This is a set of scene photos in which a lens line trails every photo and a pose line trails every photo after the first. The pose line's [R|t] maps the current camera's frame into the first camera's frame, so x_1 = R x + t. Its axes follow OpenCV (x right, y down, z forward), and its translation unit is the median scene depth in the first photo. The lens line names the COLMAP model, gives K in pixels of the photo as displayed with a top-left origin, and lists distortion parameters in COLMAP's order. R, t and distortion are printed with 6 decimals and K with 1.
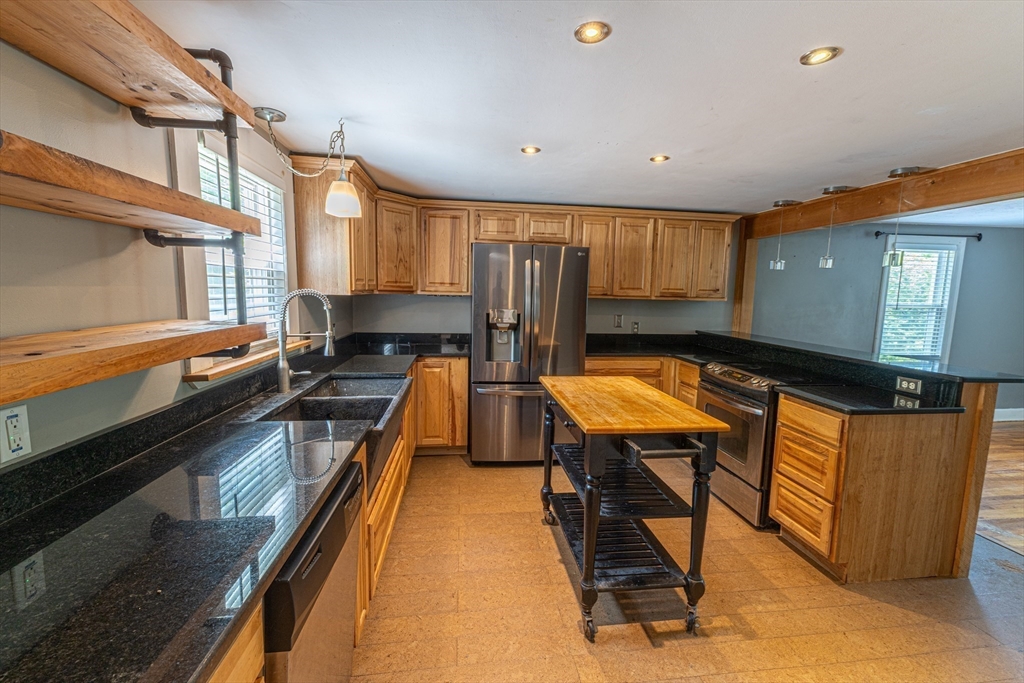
lens RADIAL K [[429.9, 0, 518.4], [0, 429.9, 342.4], [0, 0, 1]] dist [-0.000413, -0.000248]
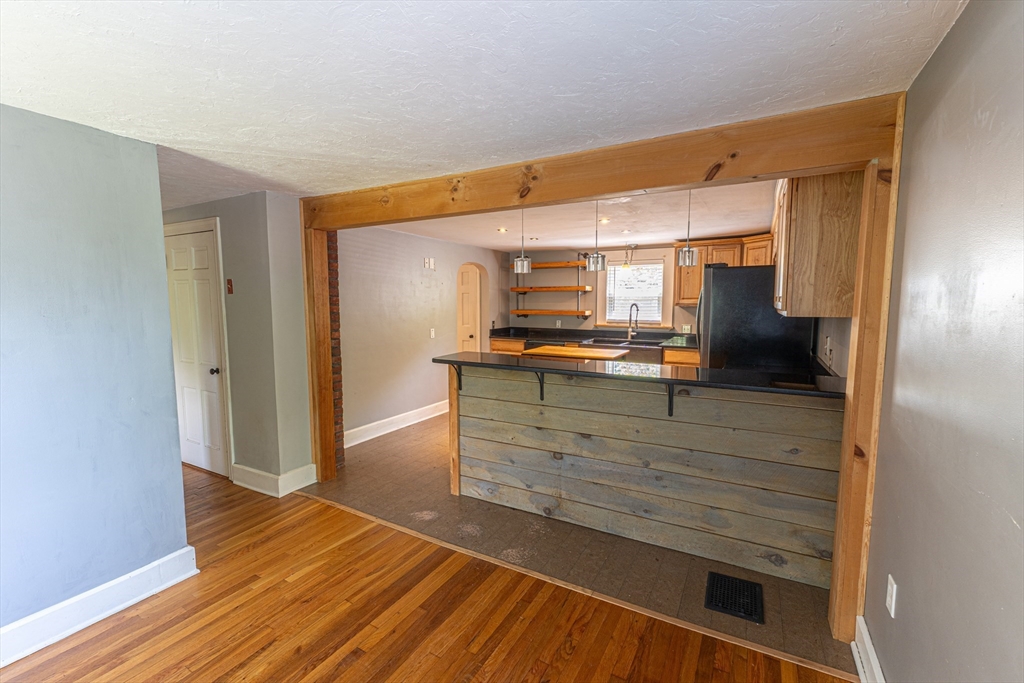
lens RADIAL K [[429.9, 0, 518.4], [0, 429.9, 342.4], [0, 0, 1]] dist [-0.000413, -0.000248]
pose [[-0.588635, 0.052828, -0.806671, 1.179643], [-0.111466, 0.983027, 0.145715, -0.108305], [0.800677, 0.175690, -0.572755, 1.108713]]
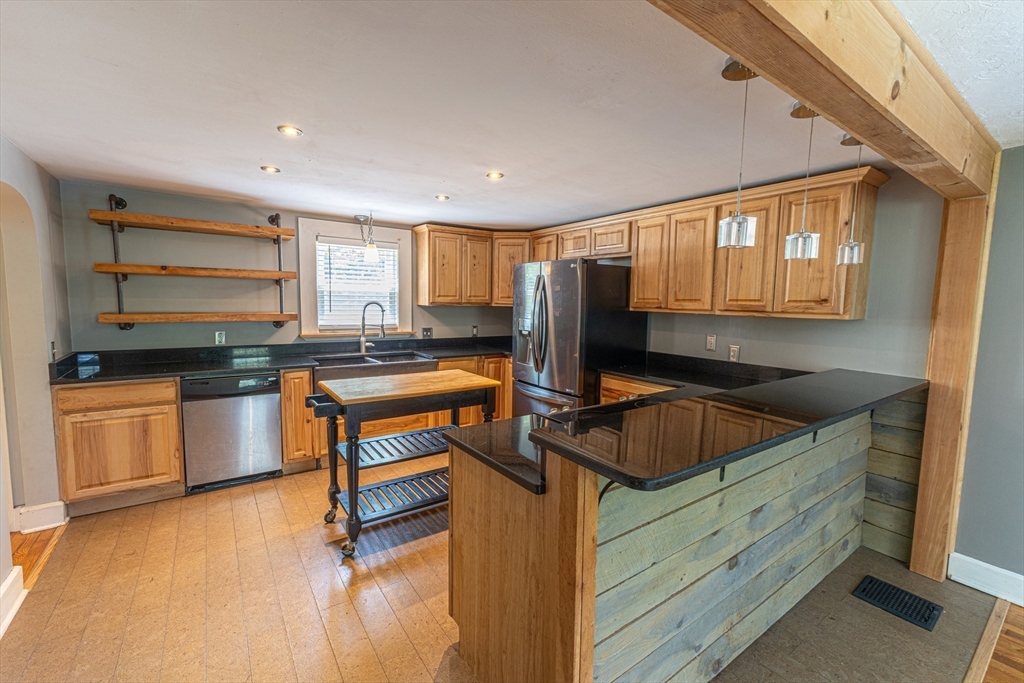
lens RADIAL K [[429.9, 0, 518.4], [0, 429.9, 342.4], [0, 0, 1]] dist [-0.000413, -0.000248]
pose [[0.476779, 0.071179, -0.876136, 0.827182], [-0.111596, 0.993553, 0.019990, -0.029746], [0.871910, 0.088242, 0.481649, 0.362553]]
